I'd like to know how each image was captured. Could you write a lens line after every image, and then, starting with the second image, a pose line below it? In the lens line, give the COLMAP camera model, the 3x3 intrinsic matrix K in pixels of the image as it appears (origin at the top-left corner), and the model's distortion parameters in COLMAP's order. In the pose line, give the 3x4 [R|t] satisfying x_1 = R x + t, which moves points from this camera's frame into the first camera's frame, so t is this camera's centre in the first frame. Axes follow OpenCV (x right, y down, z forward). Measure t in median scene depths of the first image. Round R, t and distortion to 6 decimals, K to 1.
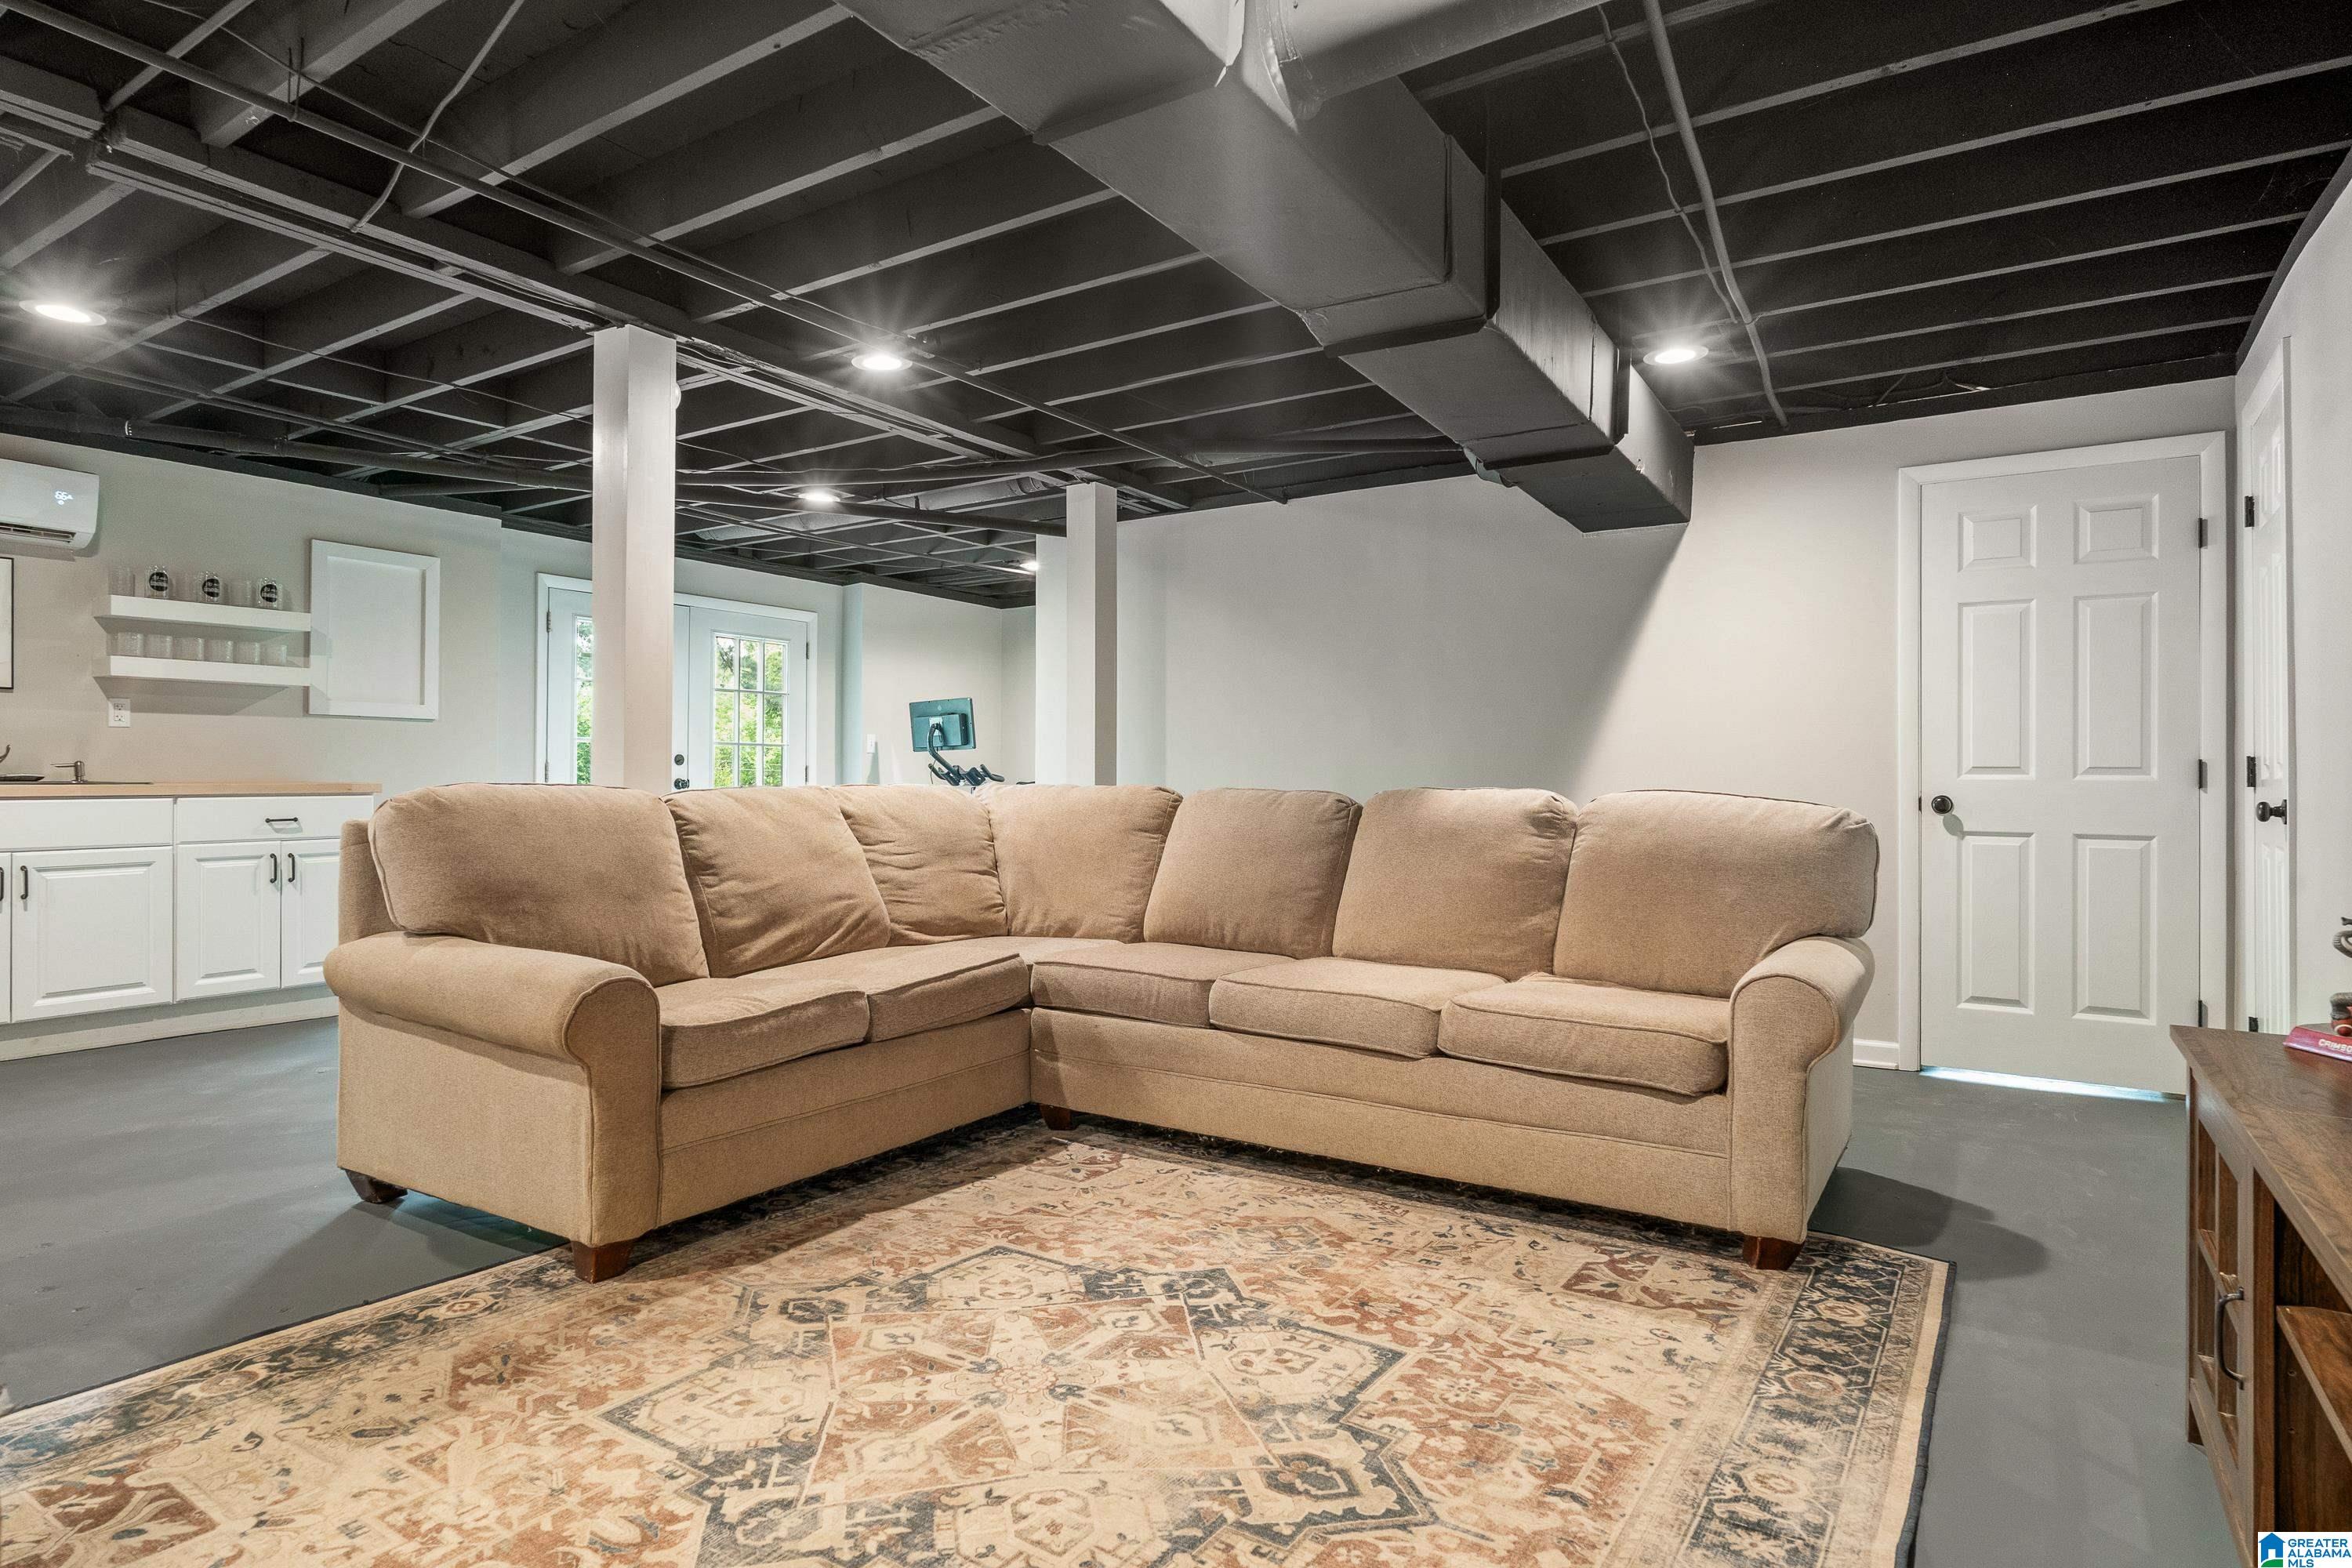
lens RADIAL K [[1260.5, 0, 1173.5], [0, 1260.5, 774.8], [0, 0, 1]] dist [0.008934, -0.002863]
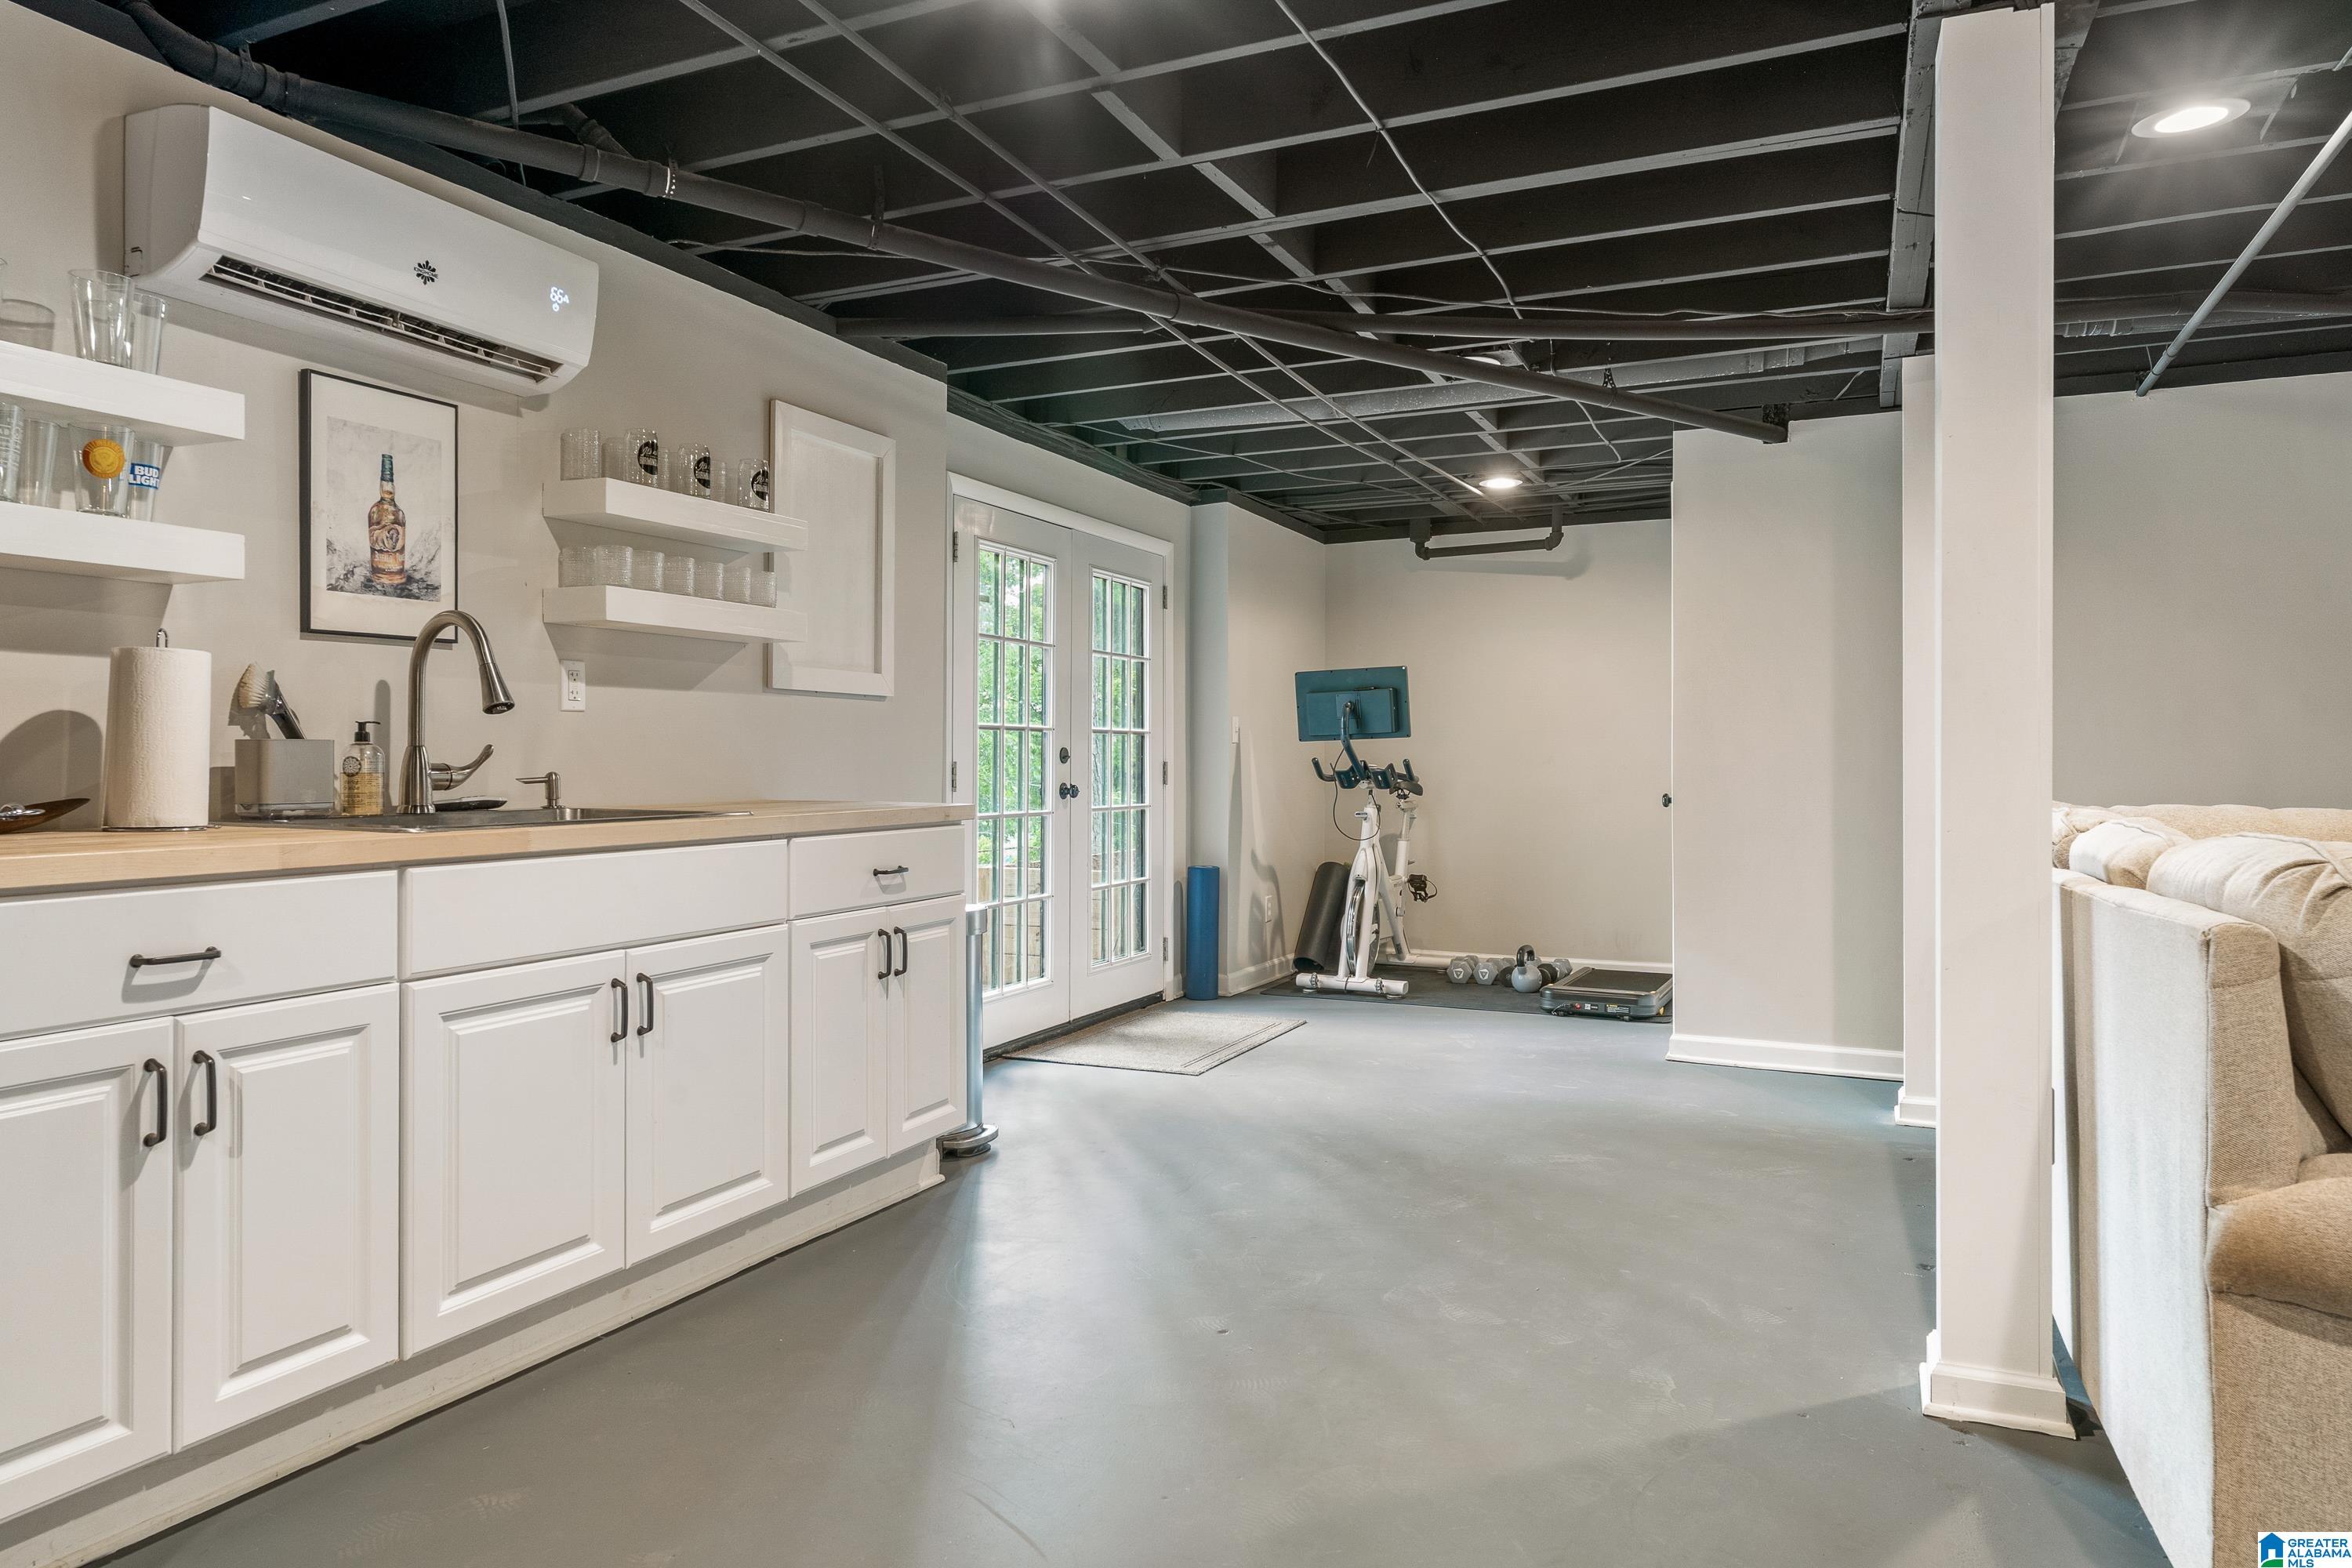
lens RADIAL K [[1503.0, 0, 1179.1], [0, 1503.0, 772.0], [0, 0, 1]] dist [-0.004987, -0.000572]
pose [[0.987009, -0.006614, 0.160529, -1.359436], [0.005262, 0.999947, 0.008844, -0.030634], [-0.160579, -0.007885, 0.986992, 0.584539]]
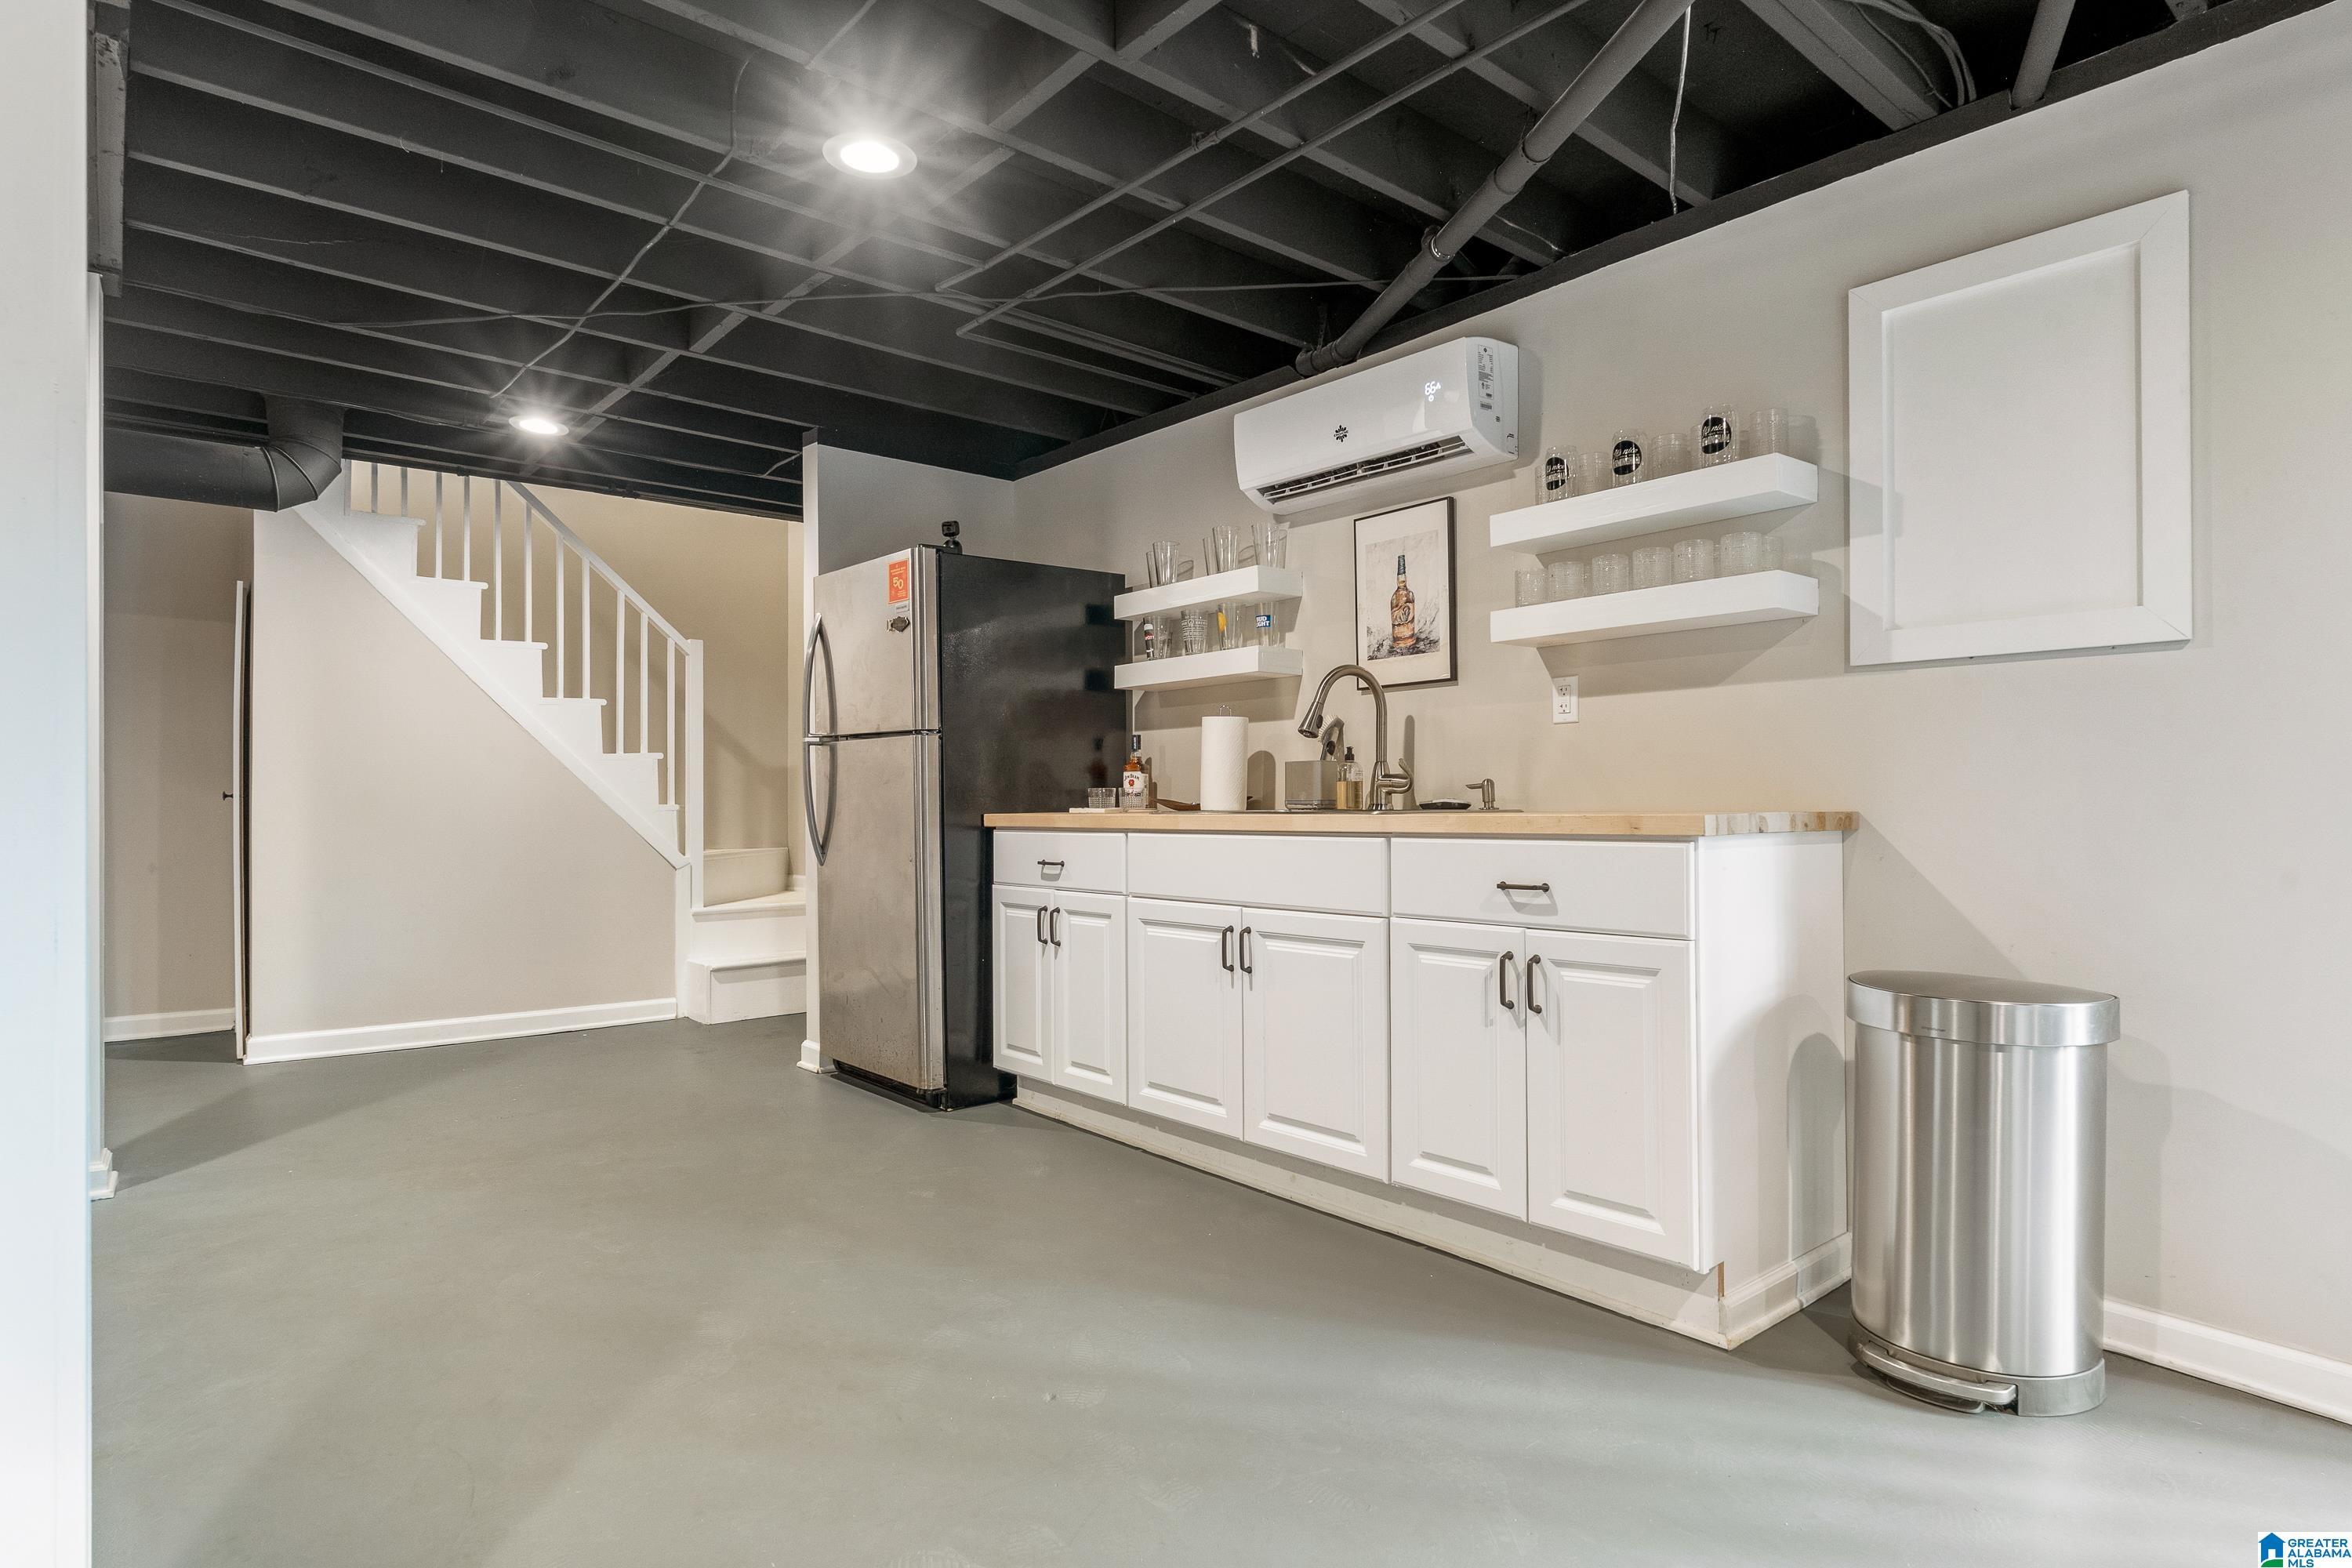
lens RADIAL K [[1260.5, 0, 1153.7], [0, 1260.5, 816.0], [0, 0, 1]] dist [0.008934, -0.002863]
pose [[-0.294155, 0.000456, -0.955758, -0.367180], [-0.000652, 1.000000, 0.000678, 0.014671], [0.955758, 0.000823, -0.294154, 2.001386]]
